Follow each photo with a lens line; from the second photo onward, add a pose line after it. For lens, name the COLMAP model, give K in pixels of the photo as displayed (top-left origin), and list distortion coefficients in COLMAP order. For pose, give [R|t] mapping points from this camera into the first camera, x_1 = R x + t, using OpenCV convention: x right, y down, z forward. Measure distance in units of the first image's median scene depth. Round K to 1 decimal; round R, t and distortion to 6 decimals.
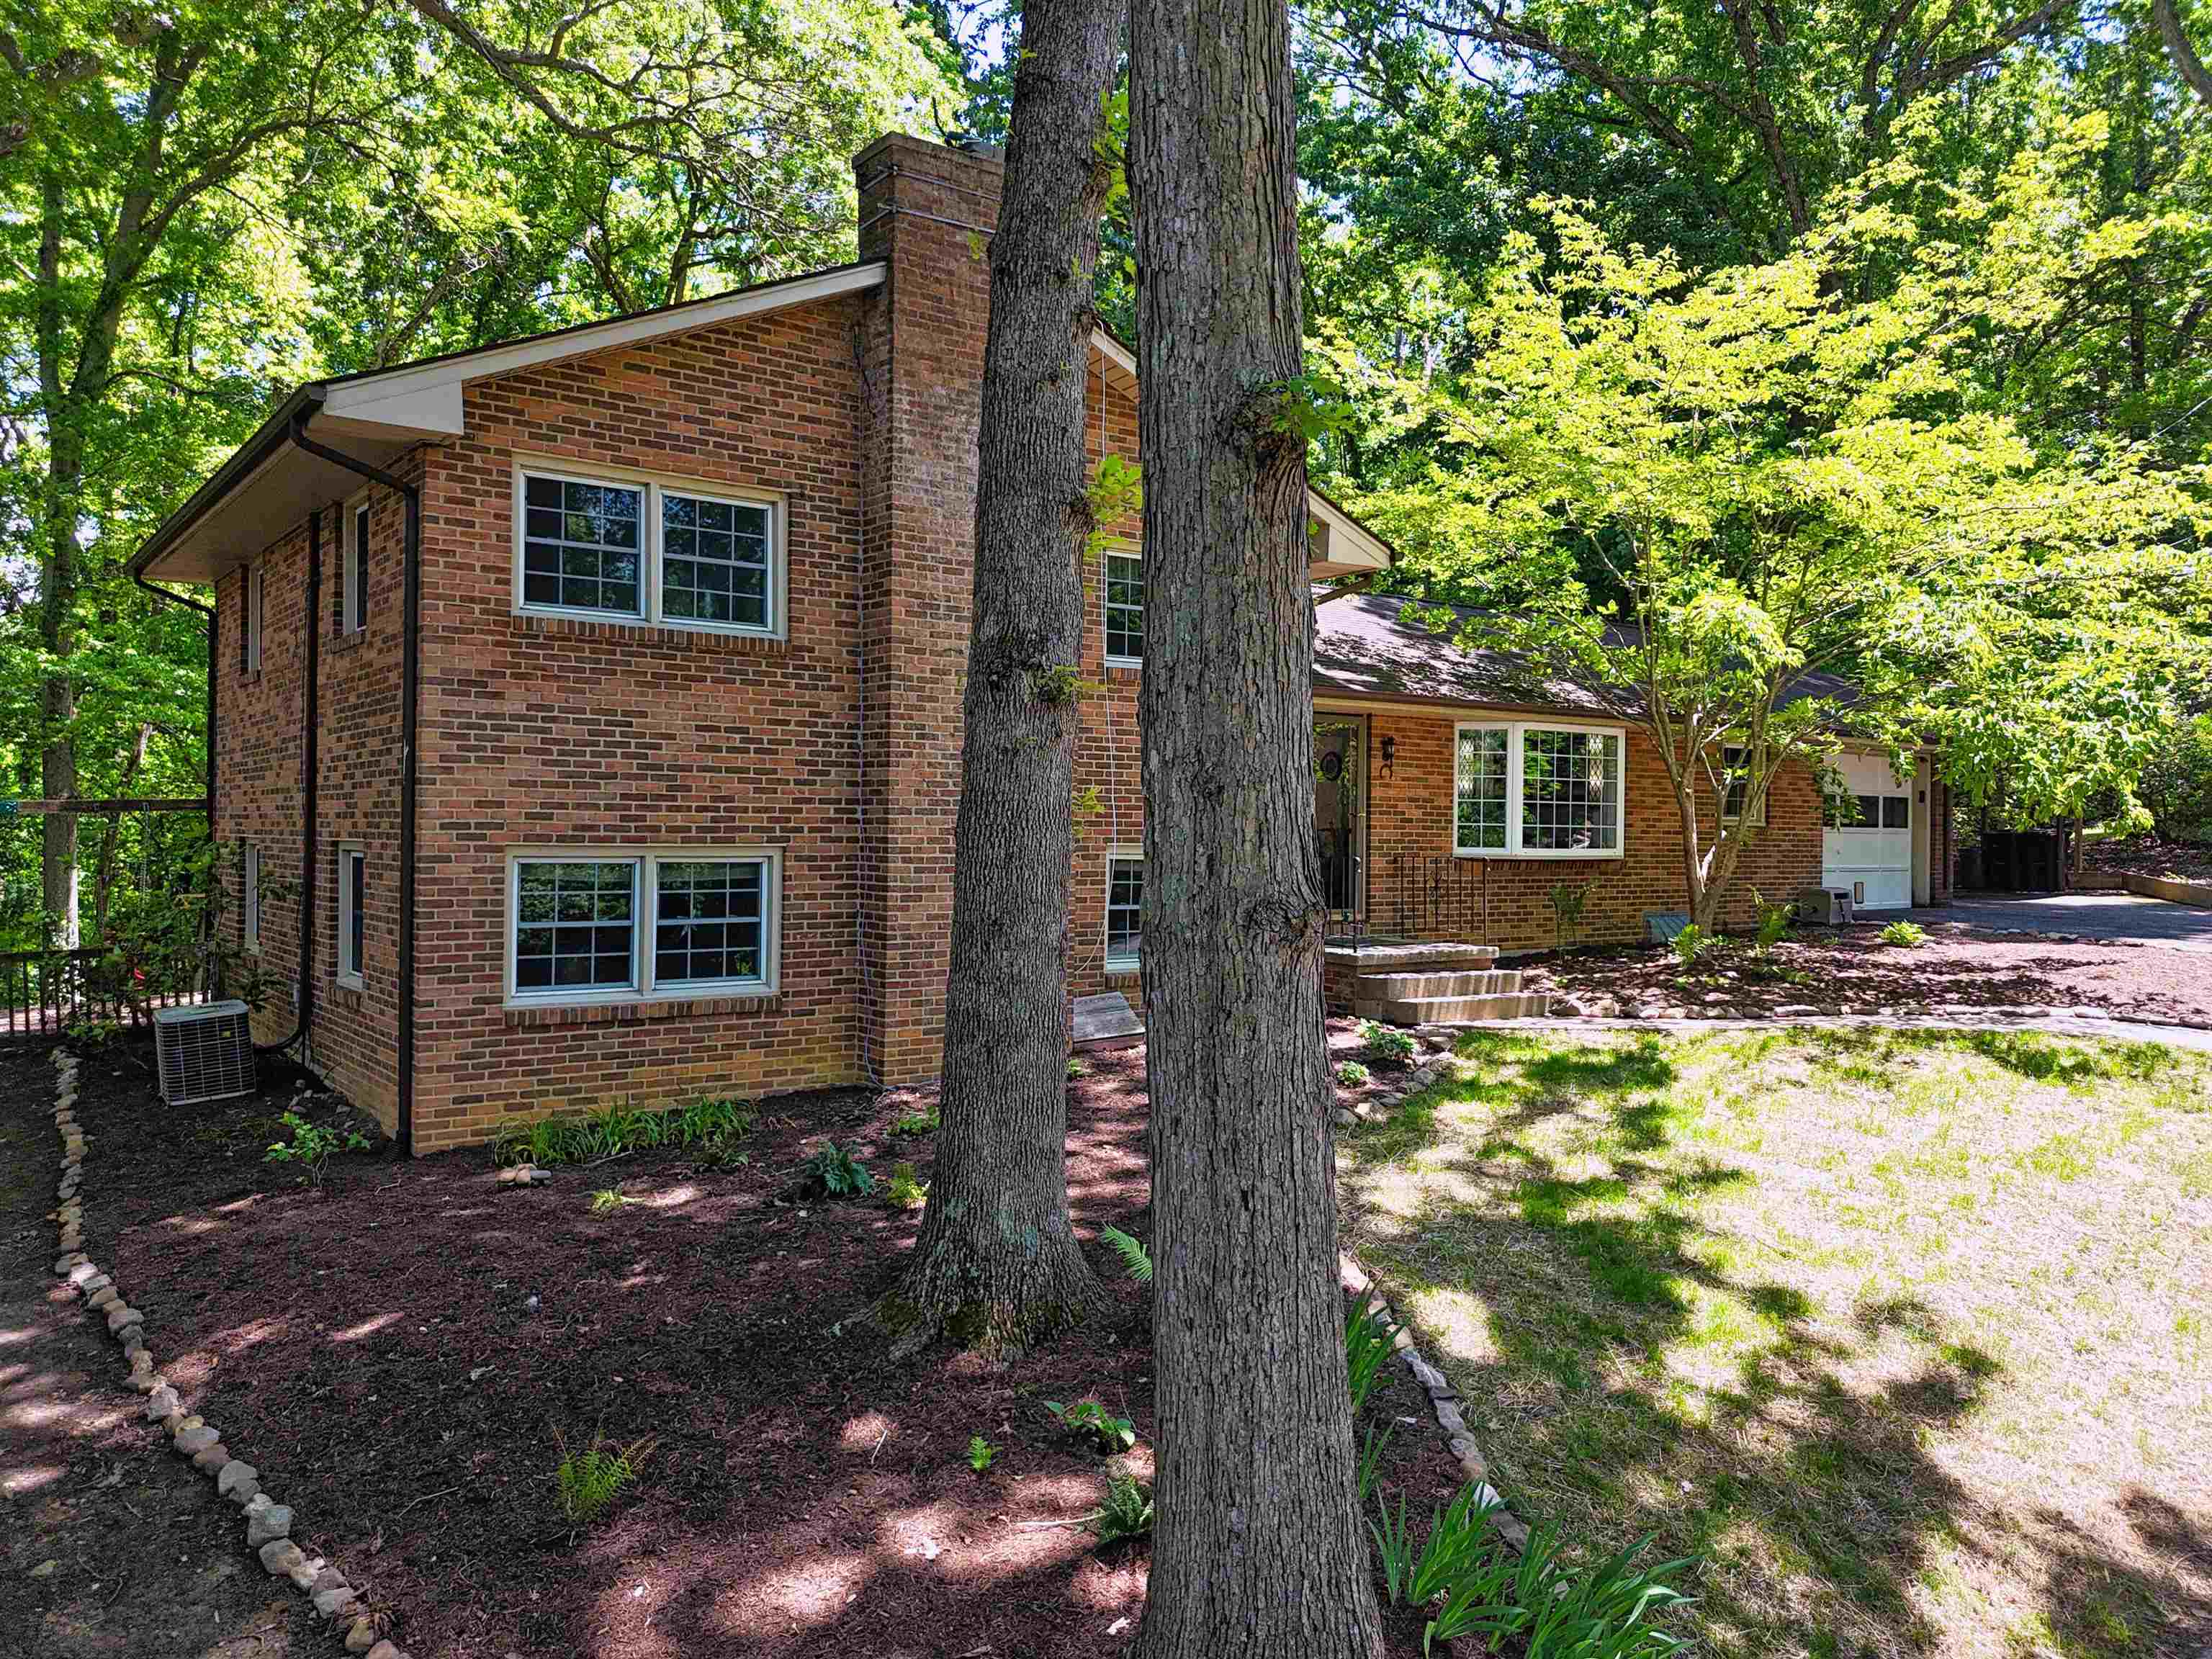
lens RADIAL K [[1542.2, 0, 1106.0], [0, 1542.2, 829.5], [0, 0, 1]] dist [0.066756, -0.065280]
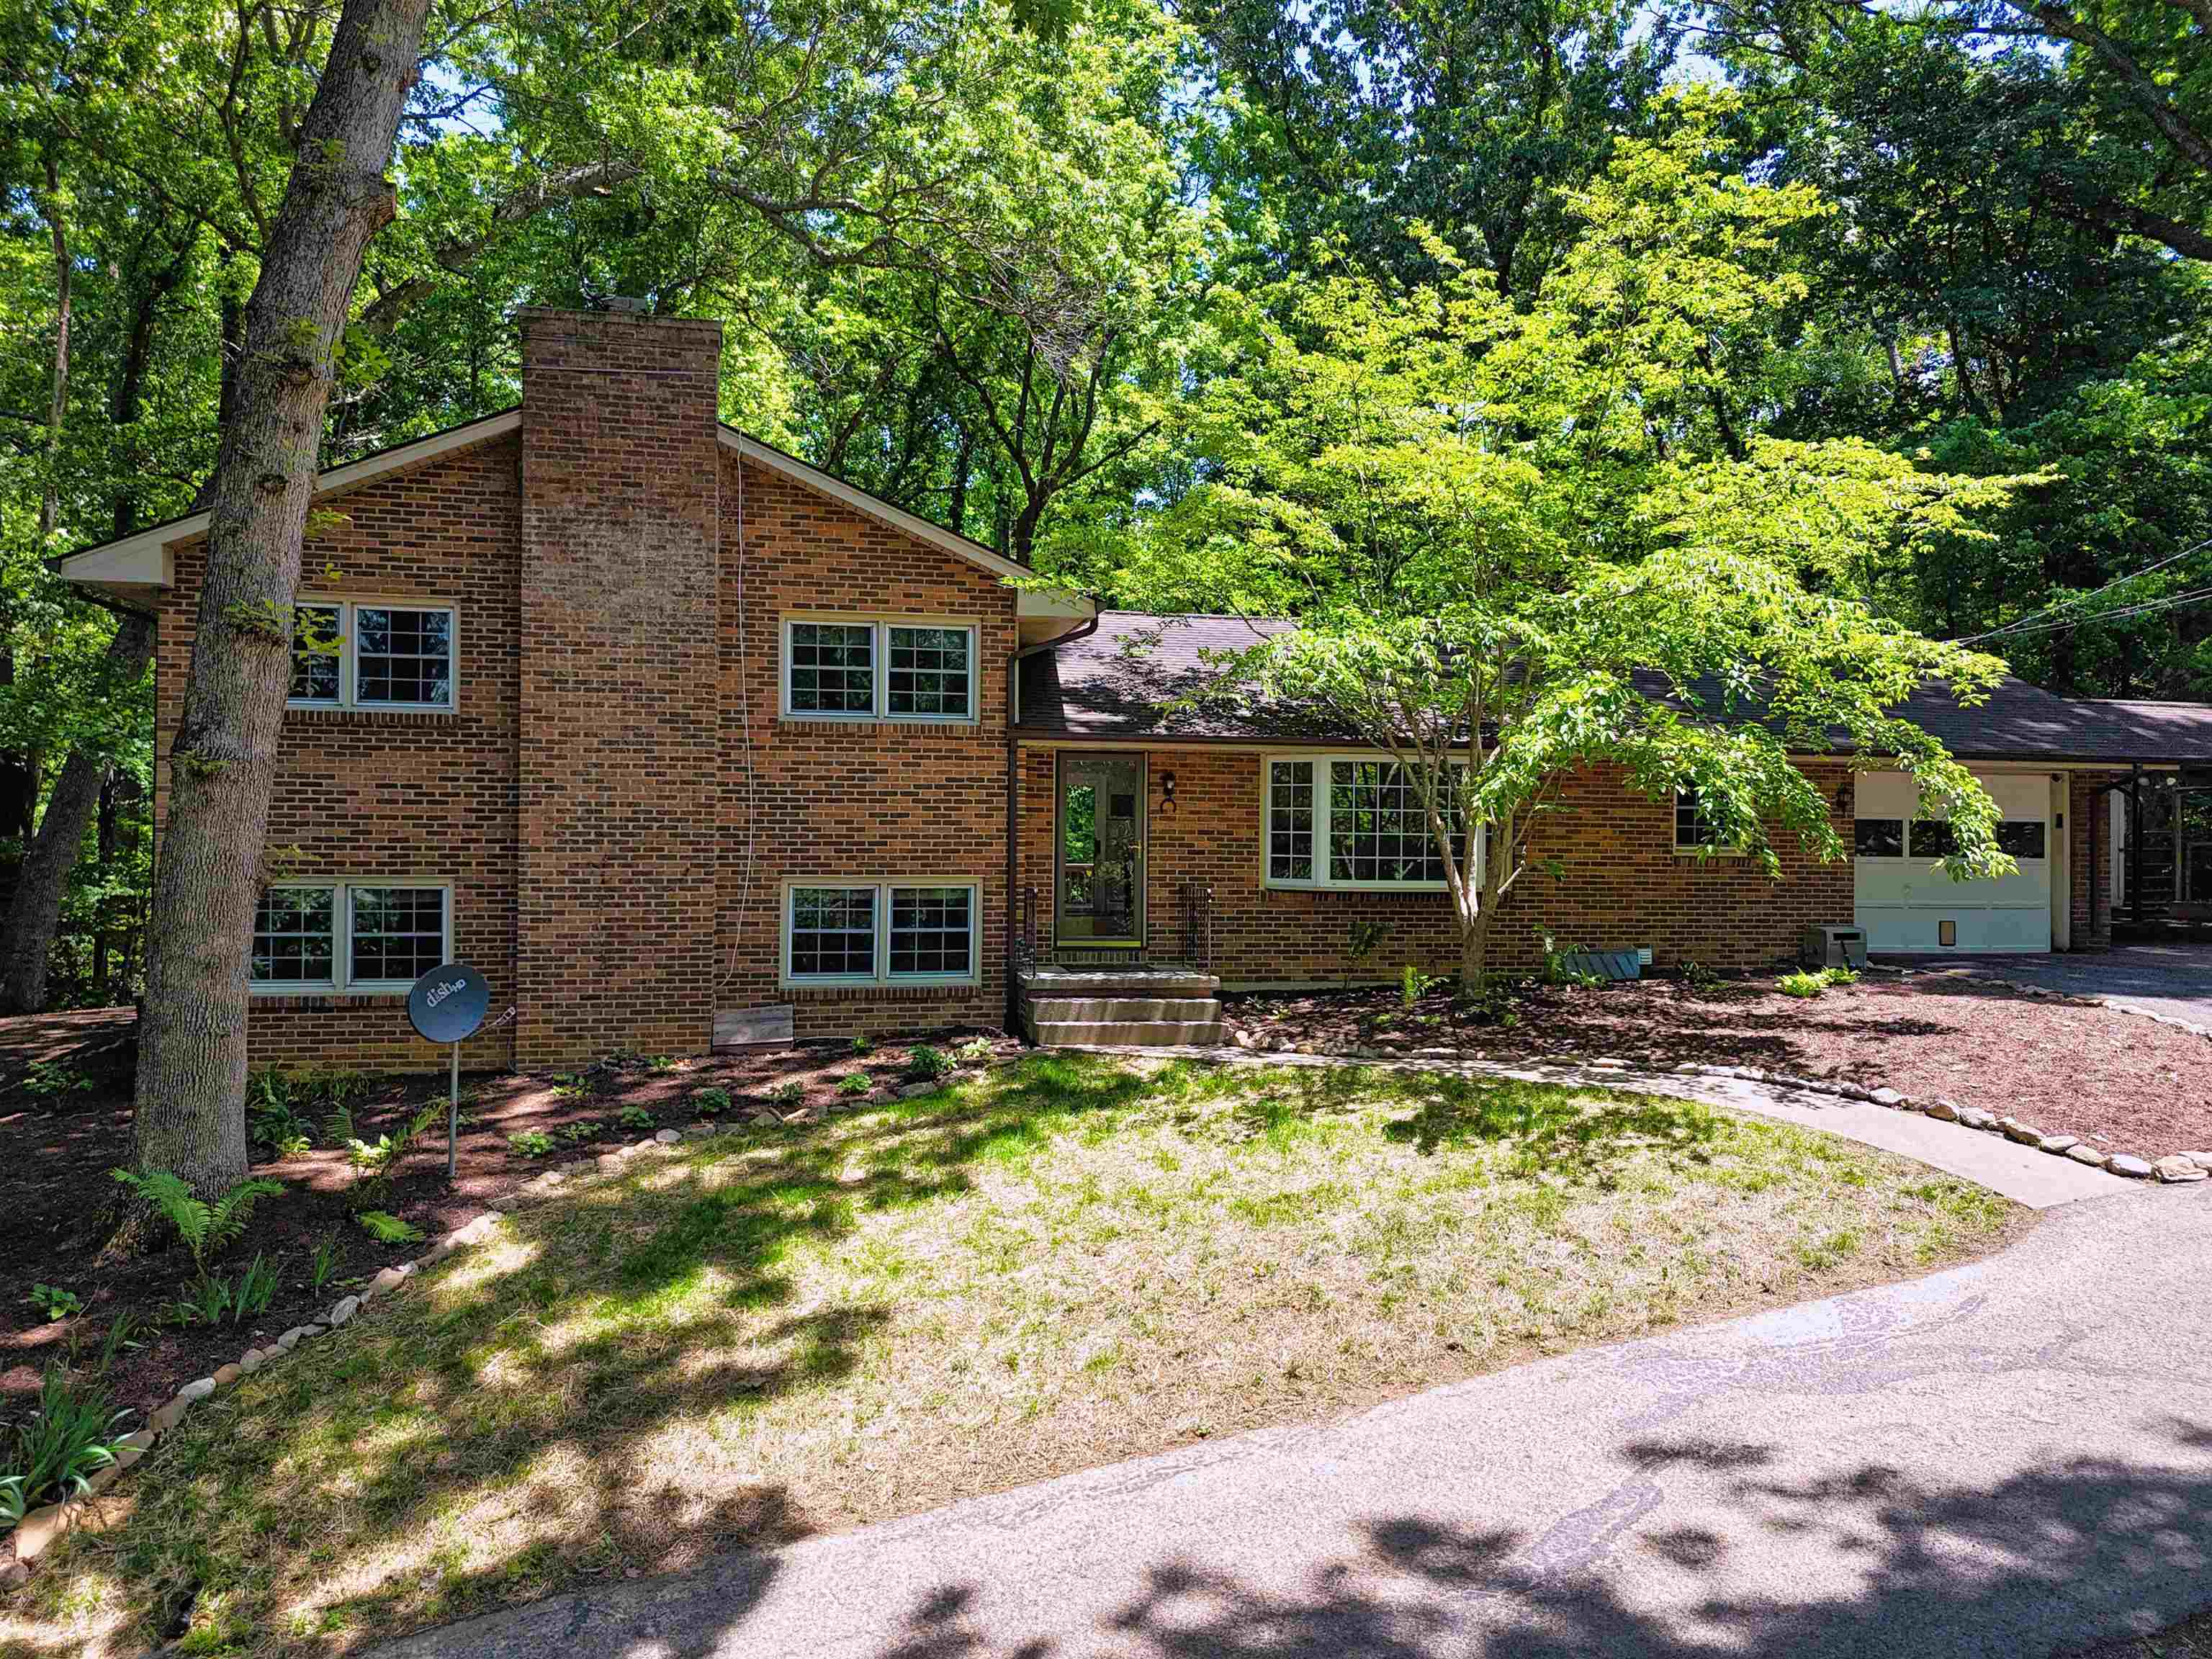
lens RADIAL K [[1542.2, 0, 1106.0], [0, 1542.2, 829.5], [0, 0, 1]] dist [0.066756, -0.065280]
pose [[0.912614, -0.002712, -0.408814, 0.778031], [-0.000827, 0.999964, -0.008481, -0.017063], [0.408822, 0.008078, 0.912579, 0.051959]]
